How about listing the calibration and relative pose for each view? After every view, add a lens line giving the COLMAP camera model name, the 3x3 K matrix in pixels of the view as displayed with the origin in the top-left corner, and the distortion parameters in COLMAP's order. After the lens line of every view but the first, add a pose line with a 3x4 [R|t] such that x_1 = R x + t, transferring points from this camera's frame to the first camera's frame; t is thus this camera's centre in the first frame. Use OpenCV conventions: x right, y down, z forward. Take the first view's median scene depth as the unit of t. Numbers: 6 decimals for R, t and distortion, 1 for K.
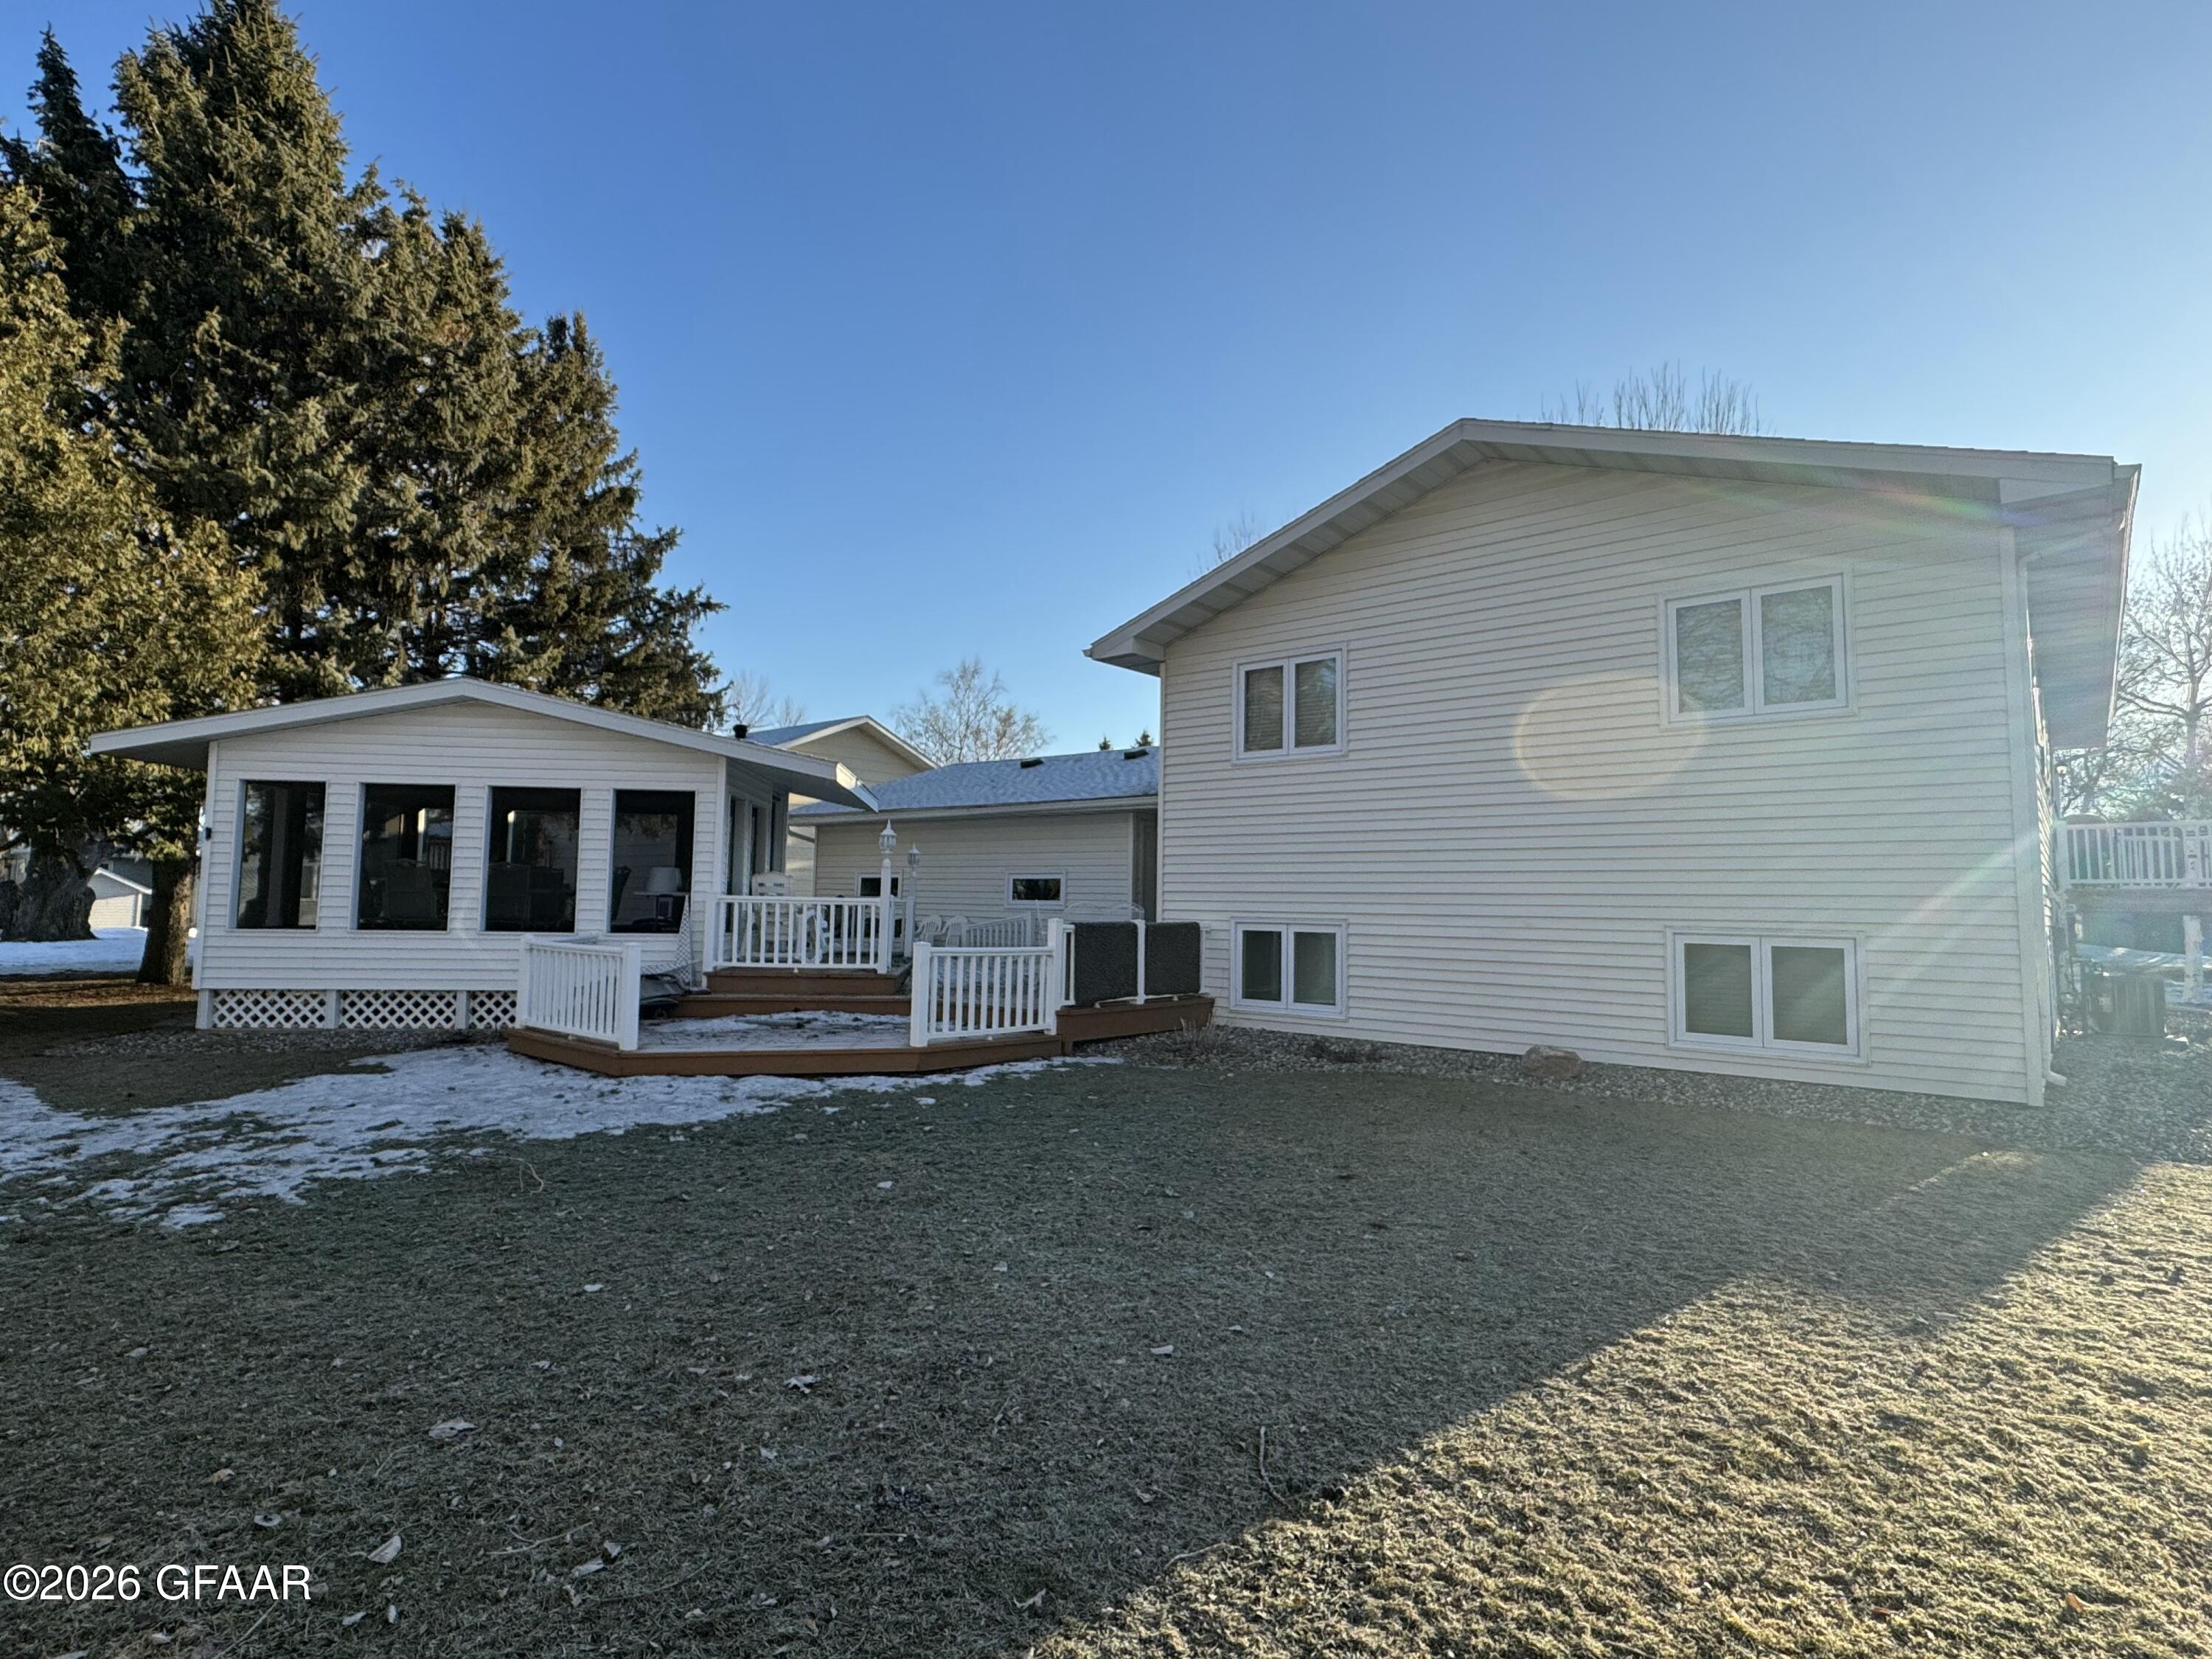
lens RADIAL K [[1156.9, 0, 1105.4], [0, 1156.9, 821.1], [0, 0, 1]] dist [0.006008, -0.000397]
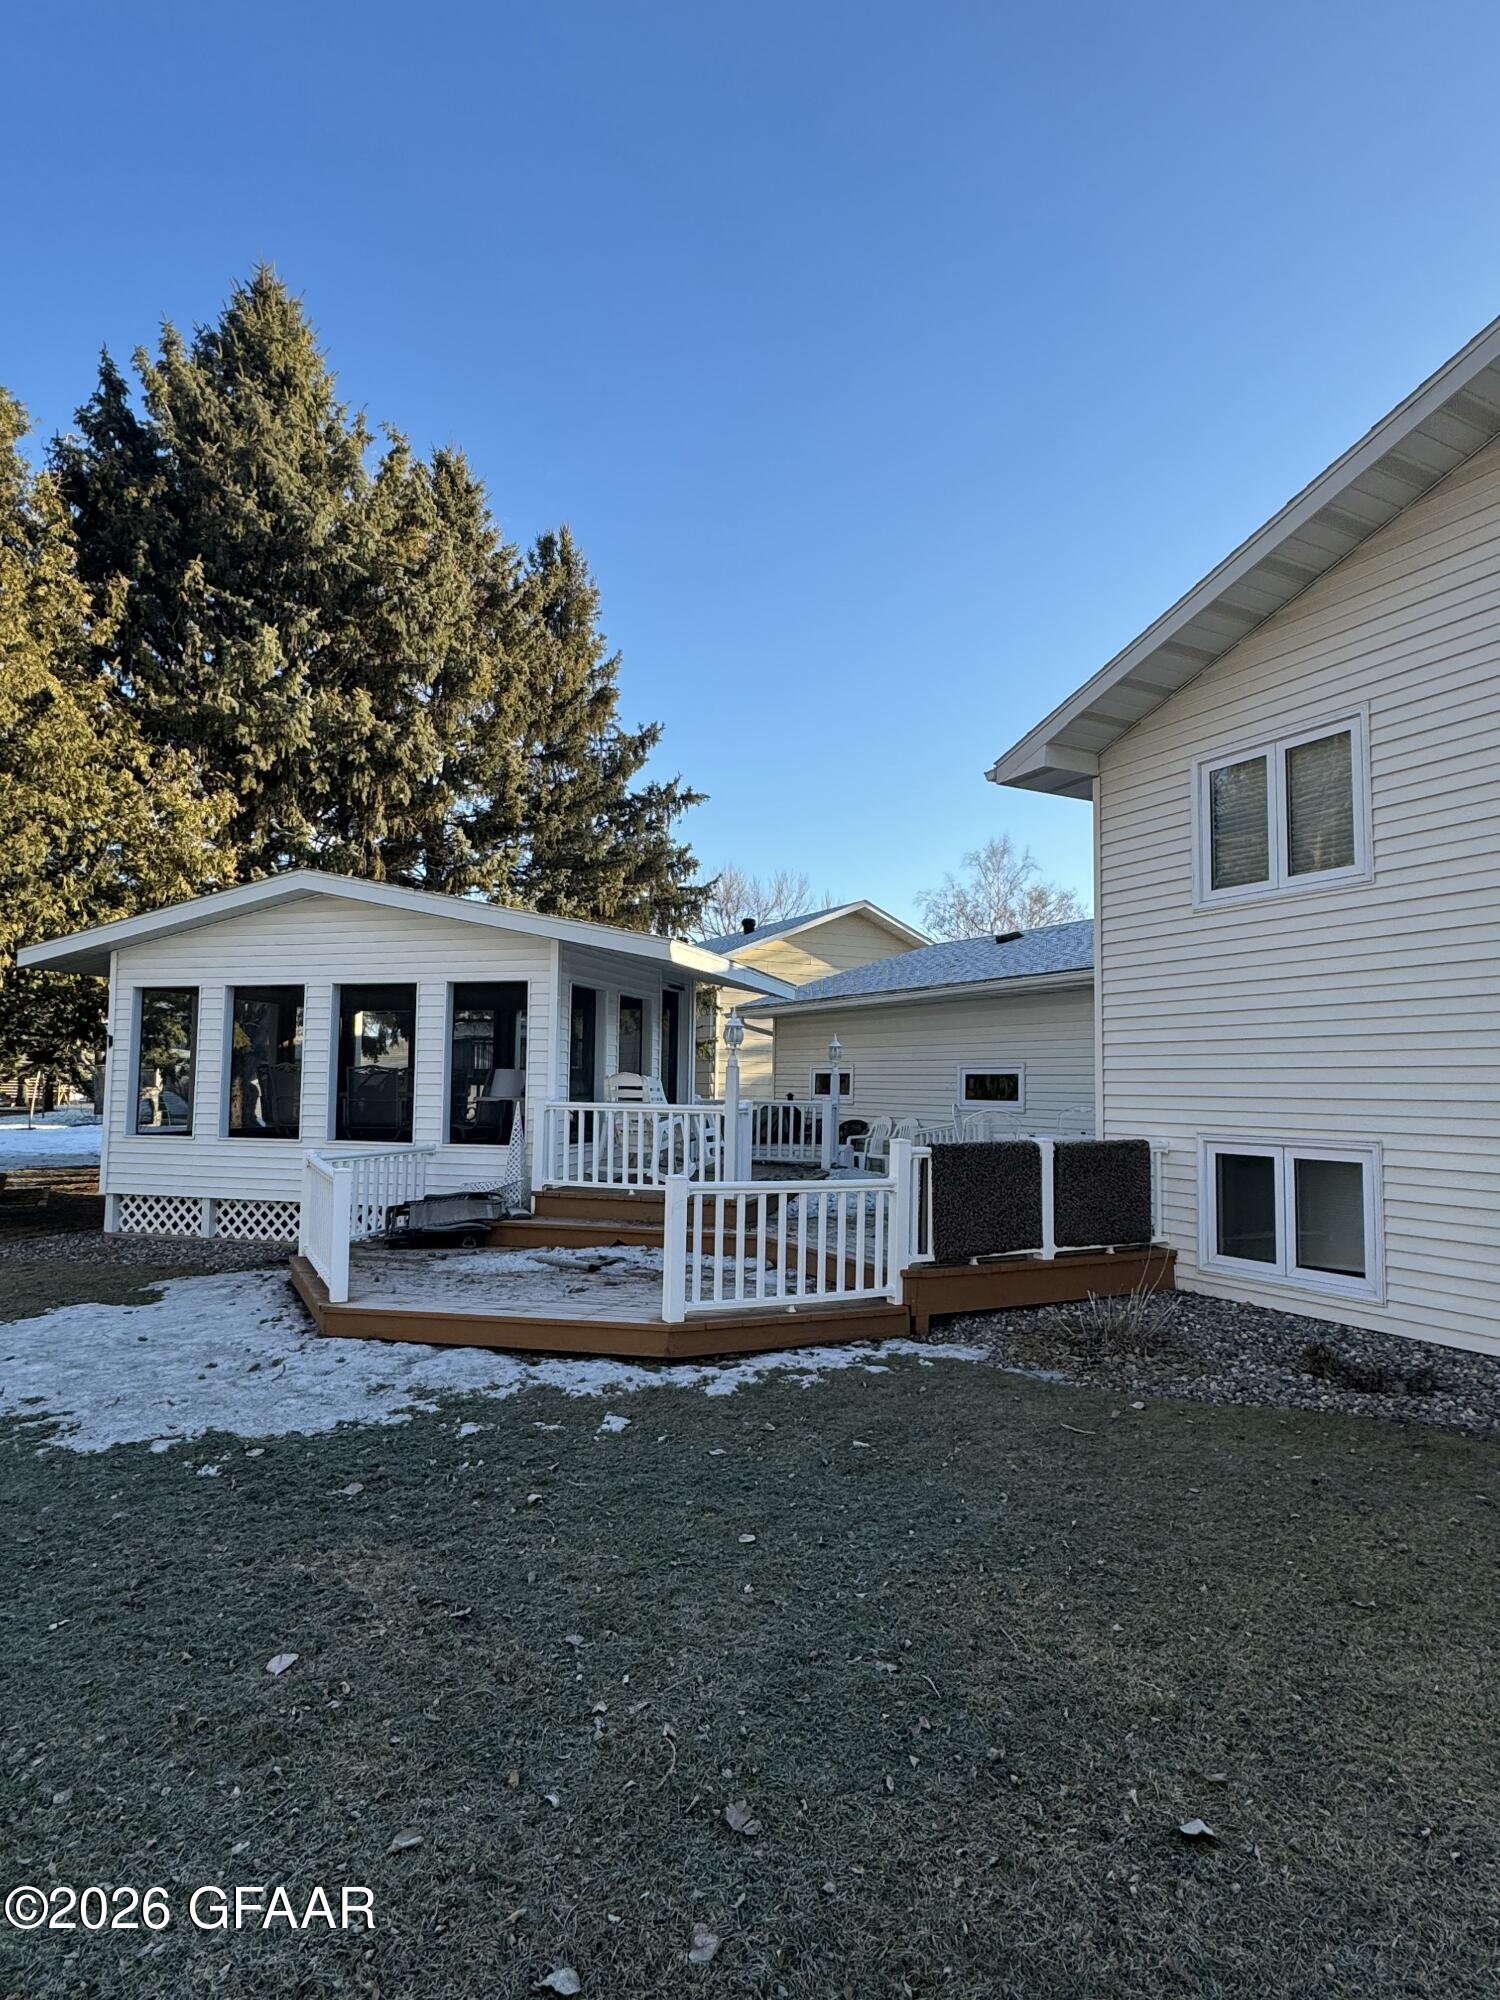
lens RADIAL K [[1108.3, 0, 750.2], [0, 1108.3, 1009.5], [0, 0, 1]] dist [0.000456, 0.002181]
pose [[0.927412, -0.030705, -0.372778, 0.092851], [0.029970, 0.999521, -0.007768, 0.006015], [0.372838, -0.003969, 0.927888, 0.248608]]
